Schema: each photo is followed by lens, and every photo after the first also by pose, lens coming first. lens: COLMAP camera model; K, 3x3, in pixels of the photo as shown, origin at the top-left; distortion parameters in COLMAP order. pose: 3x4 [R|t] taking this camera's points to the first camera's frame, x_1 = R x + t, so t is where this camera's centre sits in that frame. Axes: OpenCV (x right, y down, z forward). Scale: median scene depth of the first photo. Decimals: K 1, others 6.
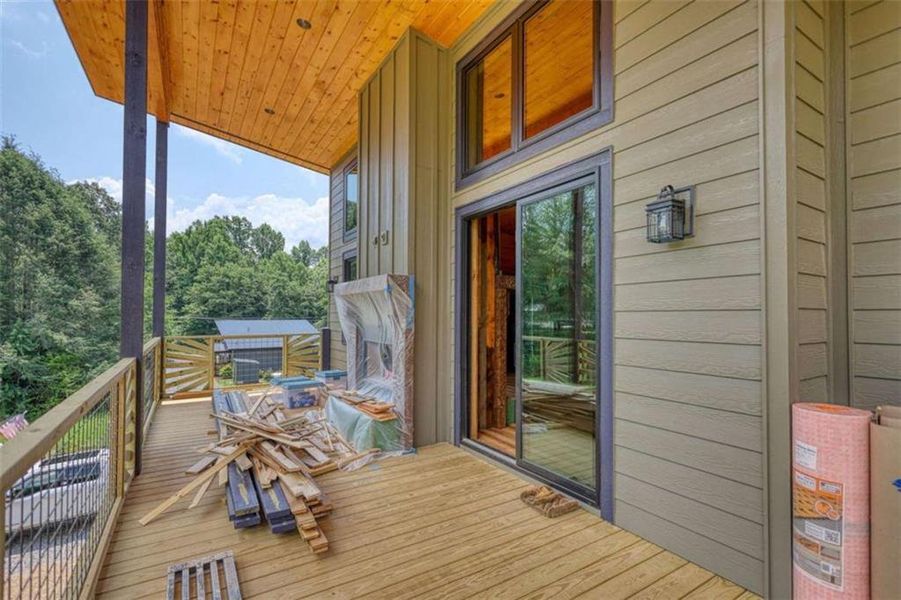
lens RADIAL K [[420.4, 0, 455.5], [0, 420.4, 308.1], [0, 0, 1]] dist [-0.000147, 0.000256]
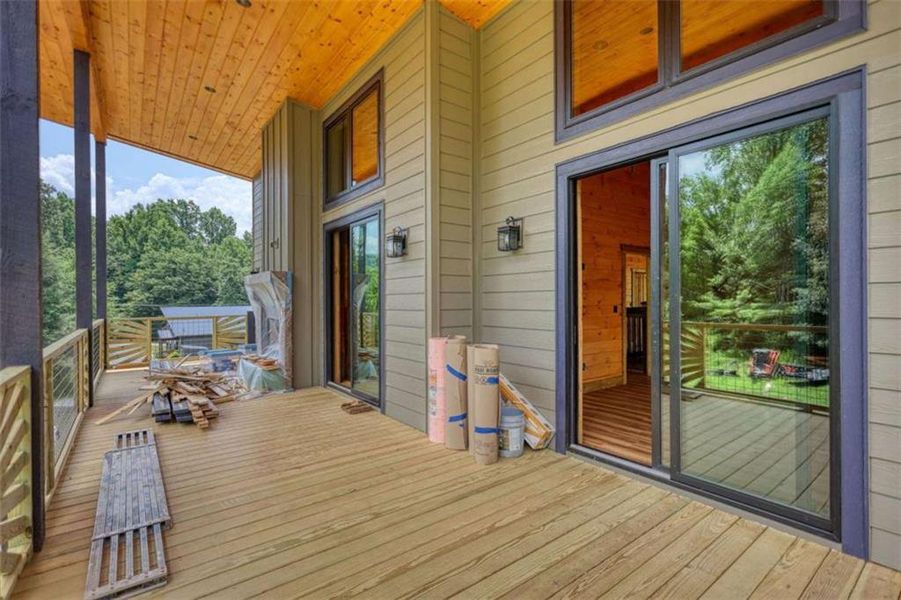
lens RADIAL K [[410.2, 0, 450.5], [0, 410.2, 300.0], [0, 0, 1]] dist [0.008095, -0.000215]
pose [[0.995671, -0.010891, 0.092305, 0.262998], [0.009200, 0.999782, 0.018727, 0.000597], [-0.092489, -0.017797, 0.995555, -0.391367]]
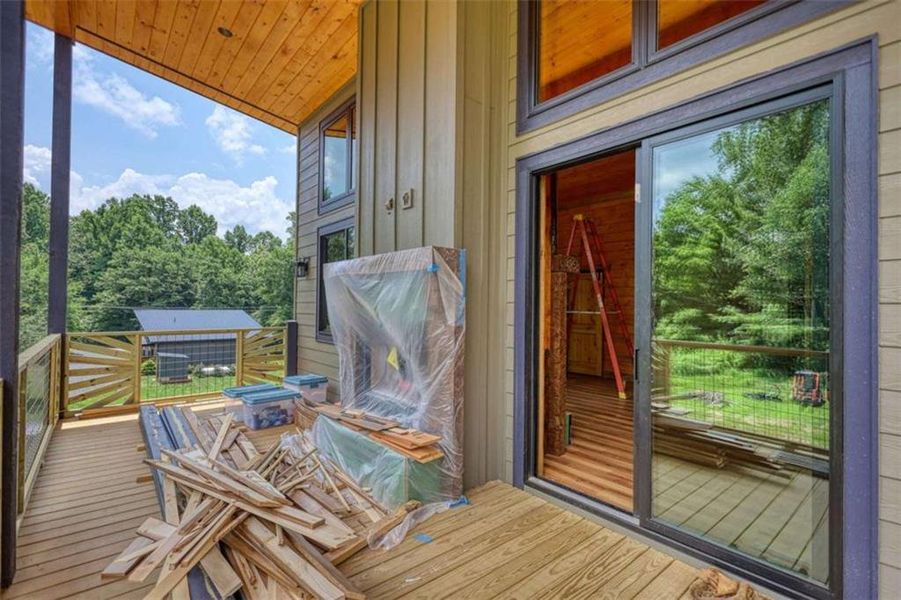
lens RADIAL K [[420.6, 0, 464.6], [0, 420.6, 303.3], [0, 0, 1]] dist [-0.000498, -0.000729]
pose [[0.989099, 0.008481, 0.147007, -0.165206], [-0.009870, 0.999913, 0.008725, 0.004712], [-0.146920, -0.010081, 0.989097, 0.251119]]
